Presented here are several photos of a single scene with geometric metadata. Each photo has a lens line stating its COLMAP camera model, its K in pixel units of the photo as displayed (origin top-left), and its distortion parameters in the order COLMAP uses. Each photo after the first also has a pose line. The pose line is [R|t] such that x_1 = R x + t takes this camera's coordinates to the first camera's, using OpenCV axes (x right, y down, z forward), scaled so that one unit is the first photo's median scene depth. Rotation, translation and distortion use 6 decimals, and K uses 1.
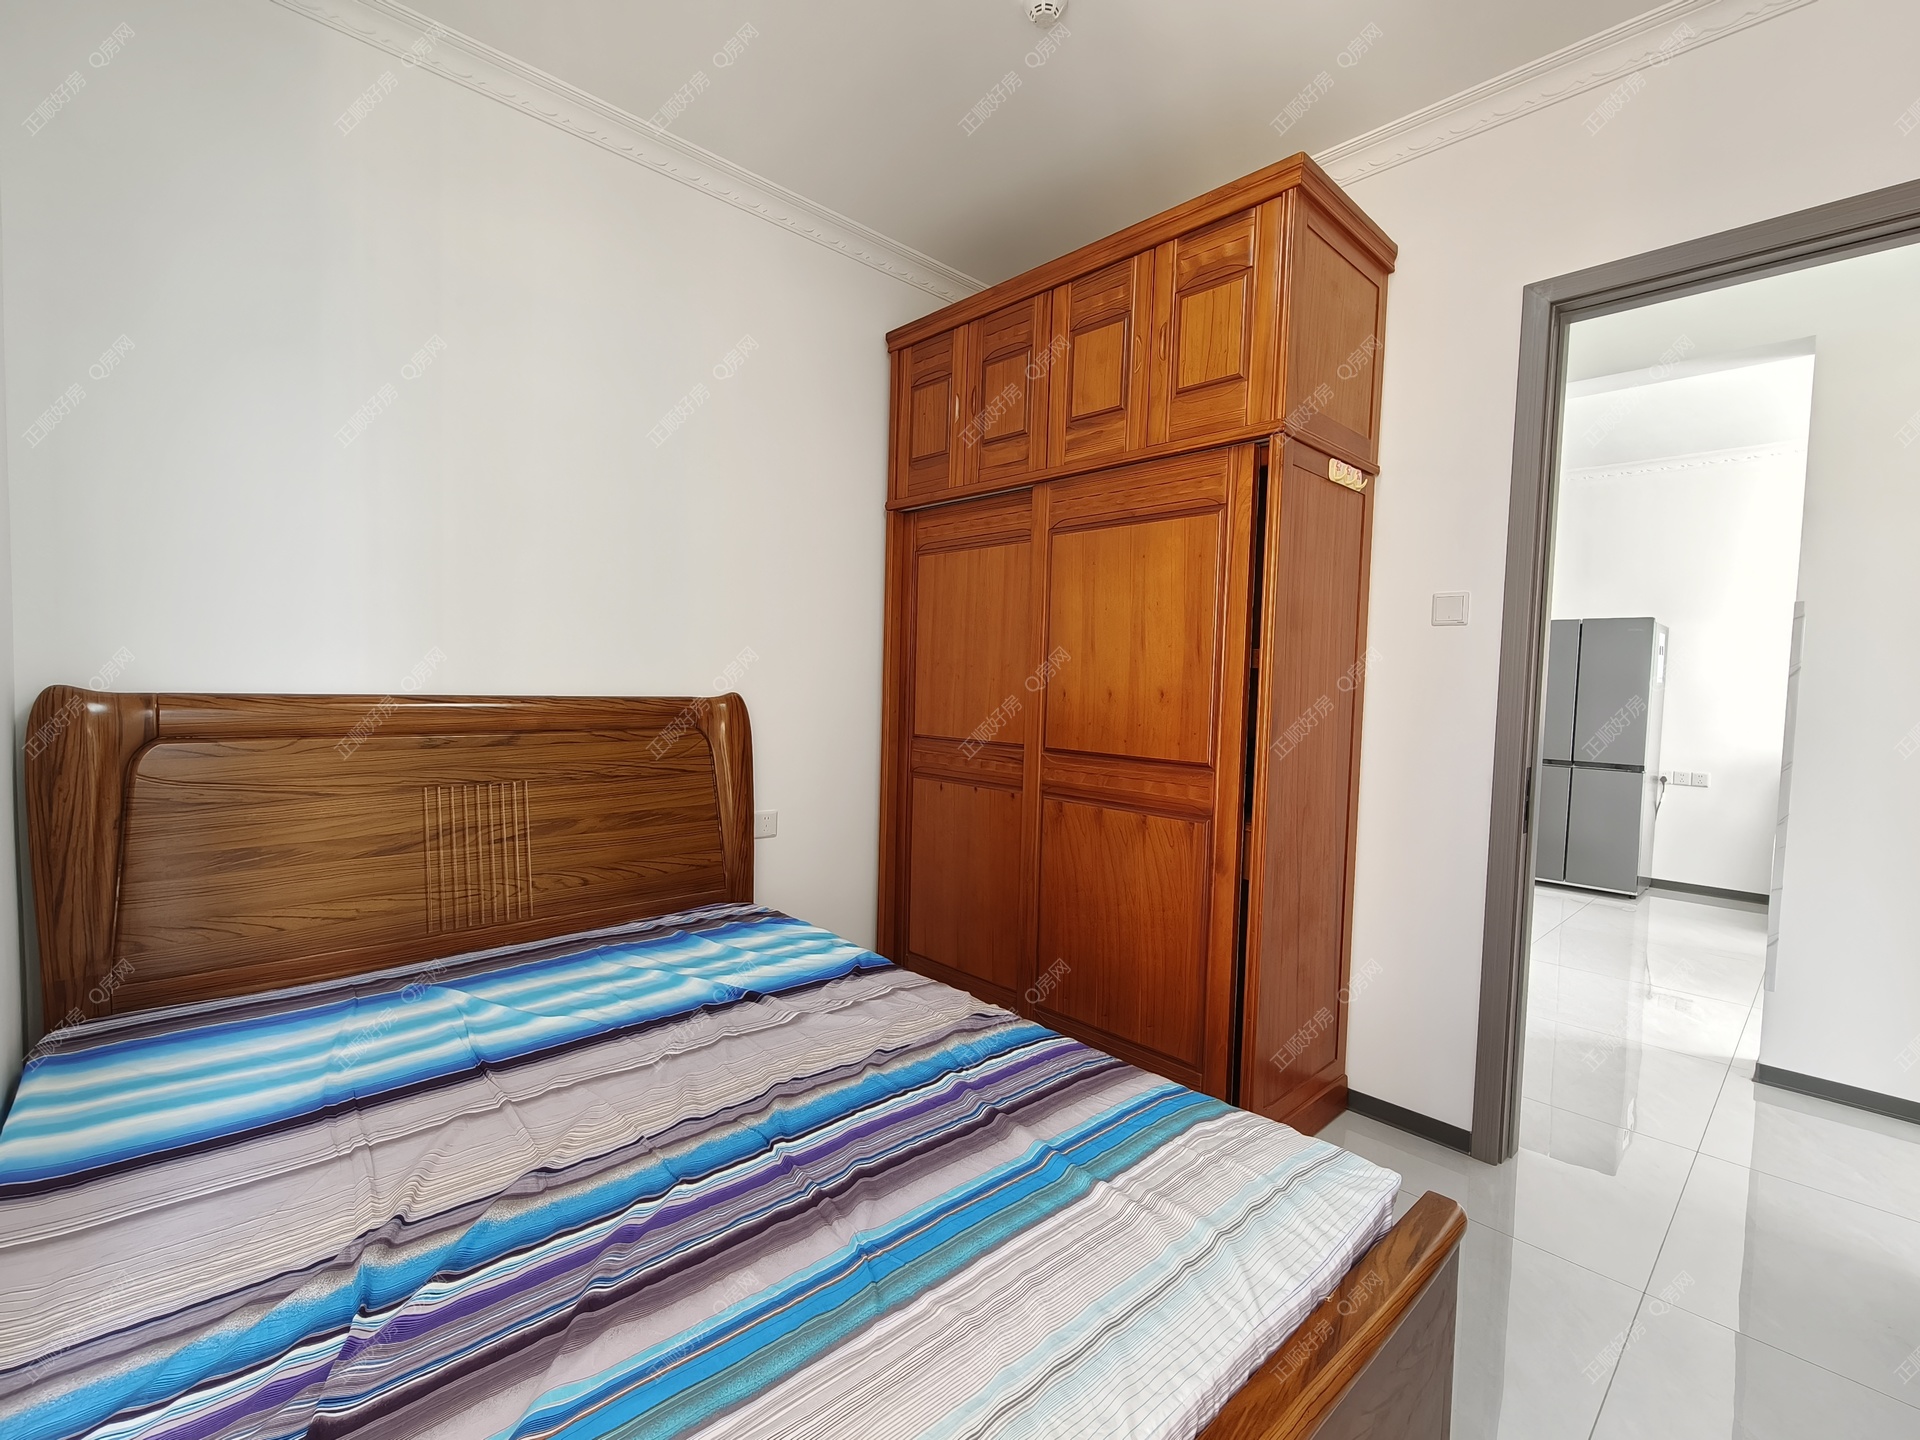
lens RADIAL K [[851.8, 0, 952.5], [0, 851.8, 727.0], [0, 0, 1]] dist [-0.000739, 0.000069]
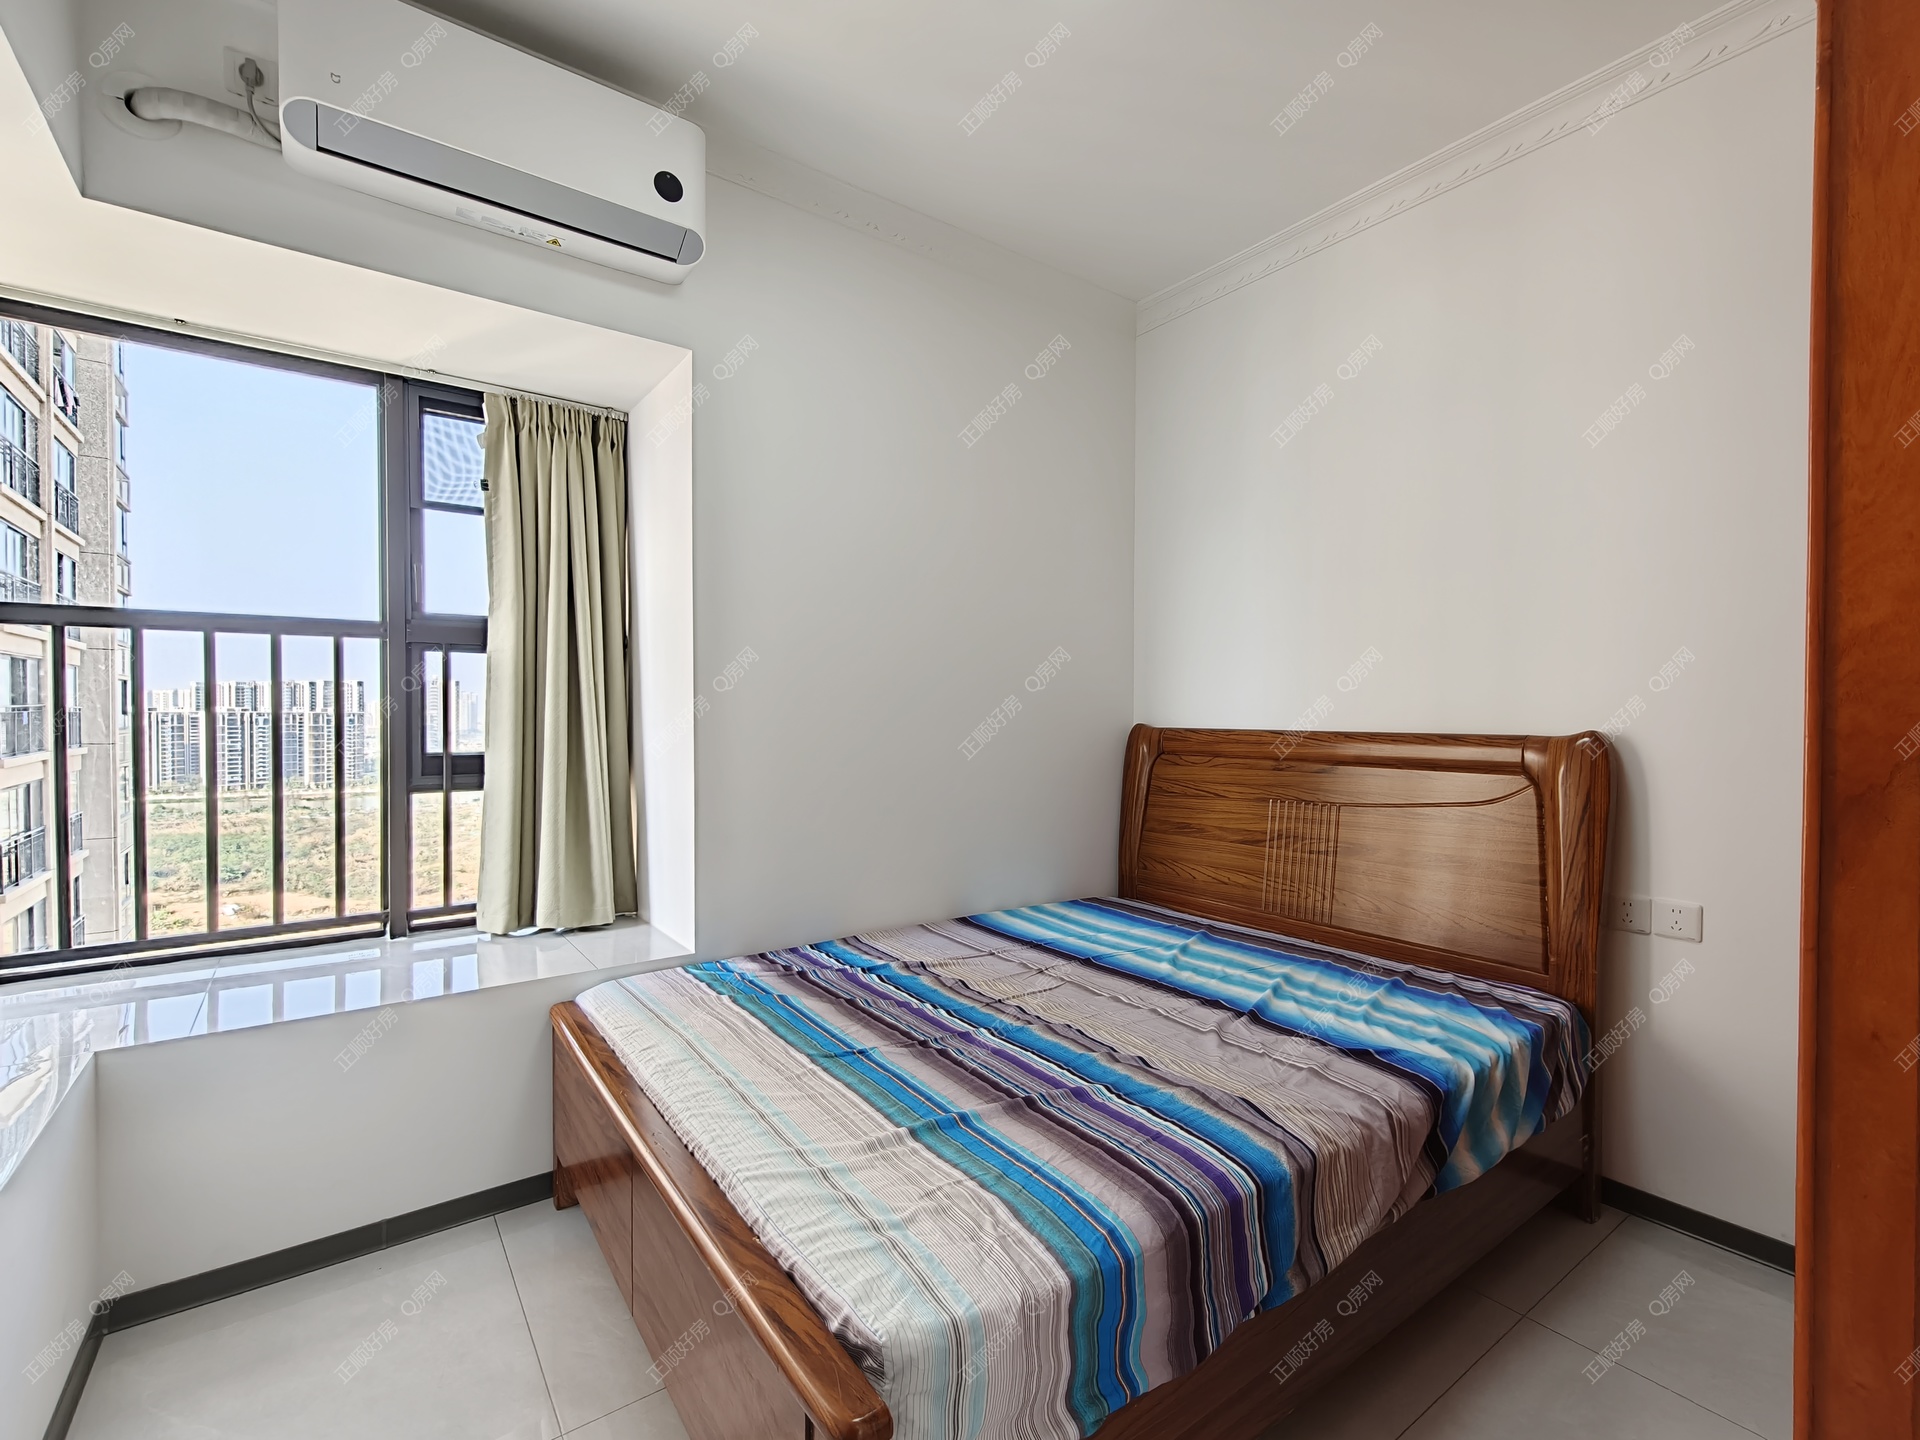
lens RADIAL K [[851.8, 0, 952.5], [0, 851.8, 727.0], [0, 0, 1]] dist [-0.000739, 0.000069]
pose [[-0.121674, -0.009061, -0.992529, 1.006838], [-0.061403, 0.998112, -0.001585, -0.012419], [0.990669, 0.060751, -0.122001, 0.888298]]
